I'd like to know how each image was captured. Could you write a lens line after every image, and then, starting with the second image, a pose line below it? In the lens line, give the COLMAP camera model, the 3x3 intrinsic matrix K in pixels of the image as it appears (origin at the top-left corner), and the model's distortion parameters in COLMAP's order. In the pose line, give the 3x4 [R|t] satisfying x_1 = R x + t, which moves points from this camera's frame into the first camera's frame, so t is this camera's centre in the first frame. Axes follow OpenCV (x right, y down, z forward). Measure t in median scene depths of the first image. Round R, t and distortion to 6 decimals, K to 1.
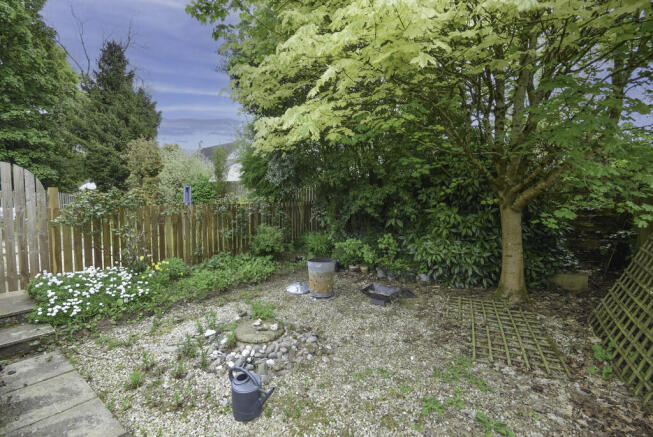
lens RADIAL K [[297.4, 0, 327.1], [0, 297.4, 226.3], [0, 0, 1]] dist [0.001727, -0.013045]
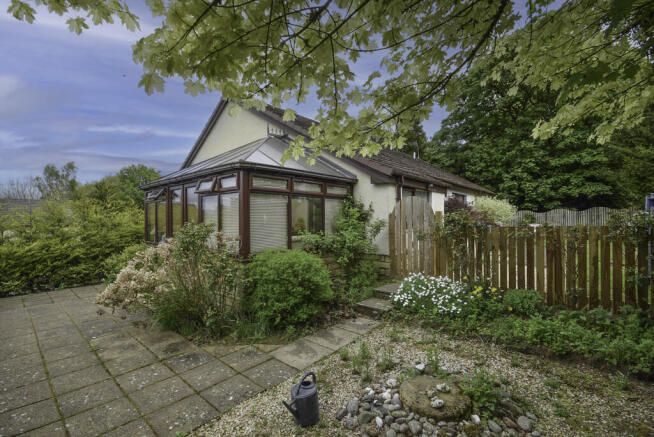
lens RADIAL K [[290.2, 0, 317.7], [0, 290.2, 217.4], [0, 0, 1]] dist [0.002523, 0.000210]
pose [[-0.121517, -0.010847, -0.992530, 0.477553], [-0.070065, 0.997540, -0.002323, -0.068834], [0.990113, 0.069259, -0.121978, 0.673930]]
